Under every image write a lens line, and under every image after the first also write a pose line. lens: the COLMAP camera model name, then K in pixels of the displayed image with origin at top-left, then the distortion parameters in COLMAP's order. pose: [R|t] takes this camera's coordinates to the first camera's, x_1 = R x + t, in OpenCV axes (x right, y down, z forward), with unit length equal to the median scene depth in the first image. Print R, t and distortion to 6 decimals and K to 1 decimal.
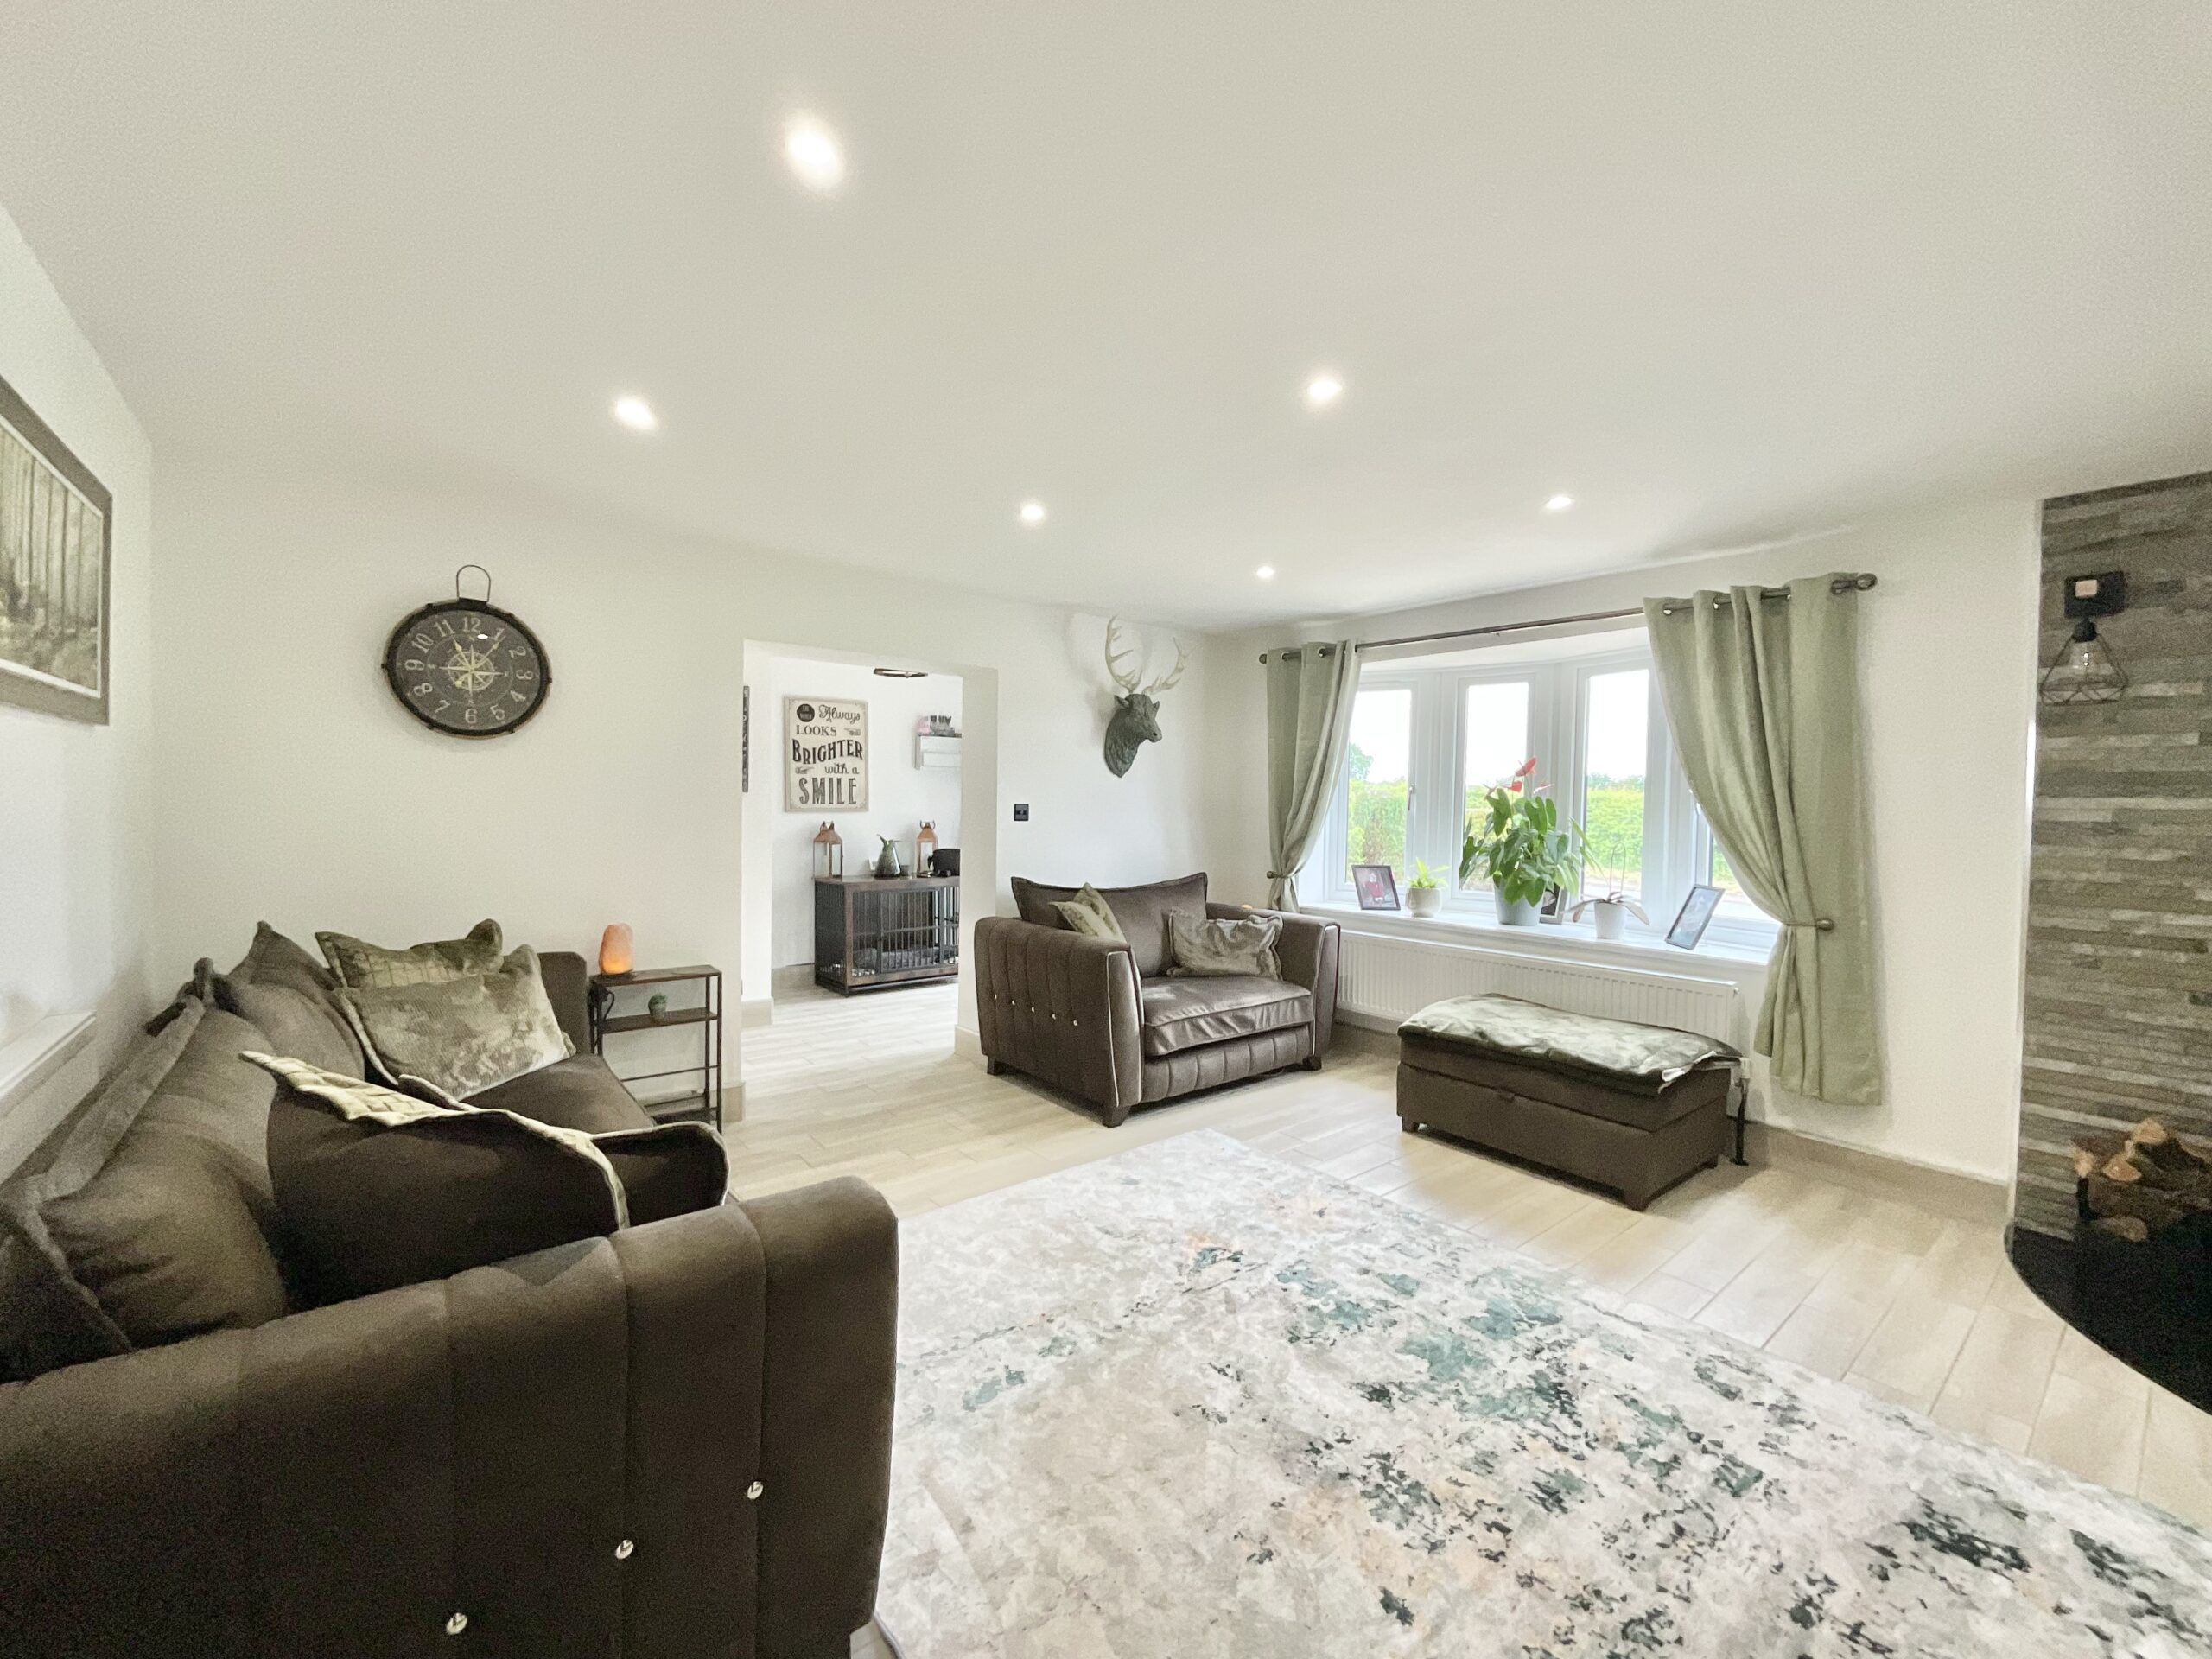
lens RADIAL K [[899.8, 0, 1108.4], [0, 899.8, 834.5], [0, 0, 1]] dist [-0.002957, 0.001177]
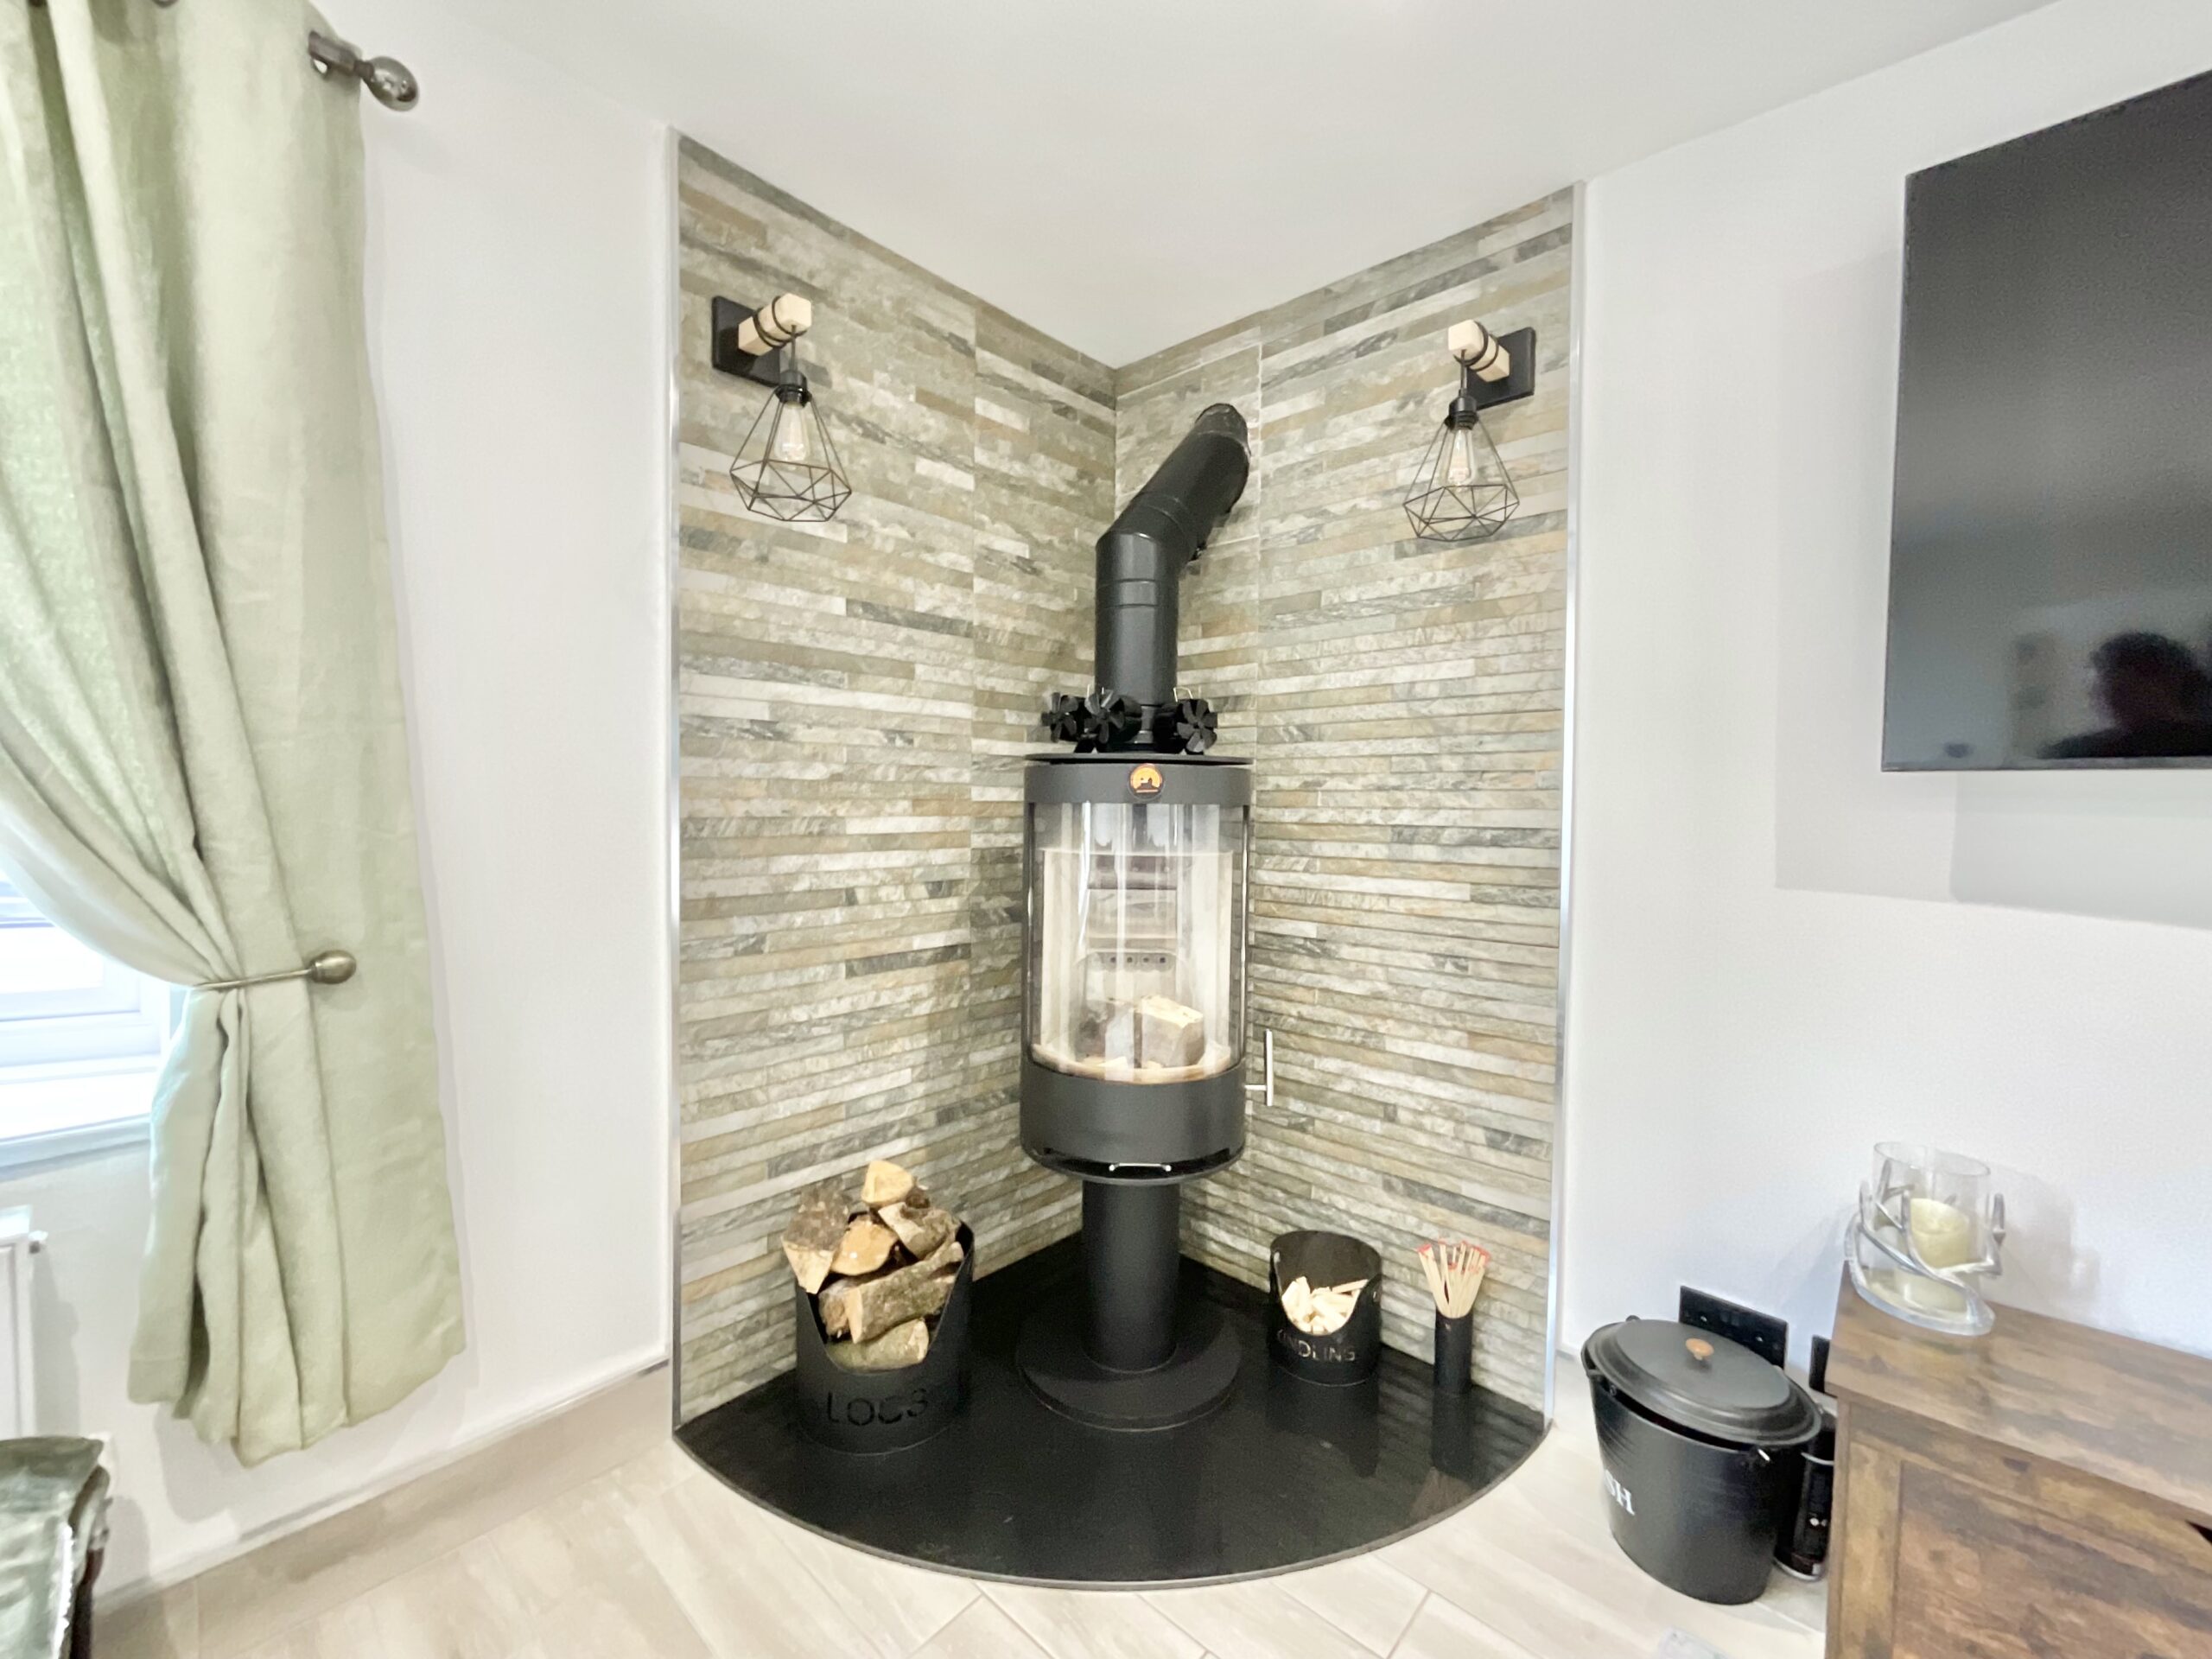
lens RADIAL K [[899.8, 0, 1102.7], [0, 899.8, 826.8], [0, 0, 1]] dist [-0.002957, 0.001177]
pose [[-0.152299, -0.051148, 0.987010, 0.470318], [0.013955, 0.998449, 0.053894, 0.031707], [-0.988236, 0.021981, -0.151349, 0.908917]]
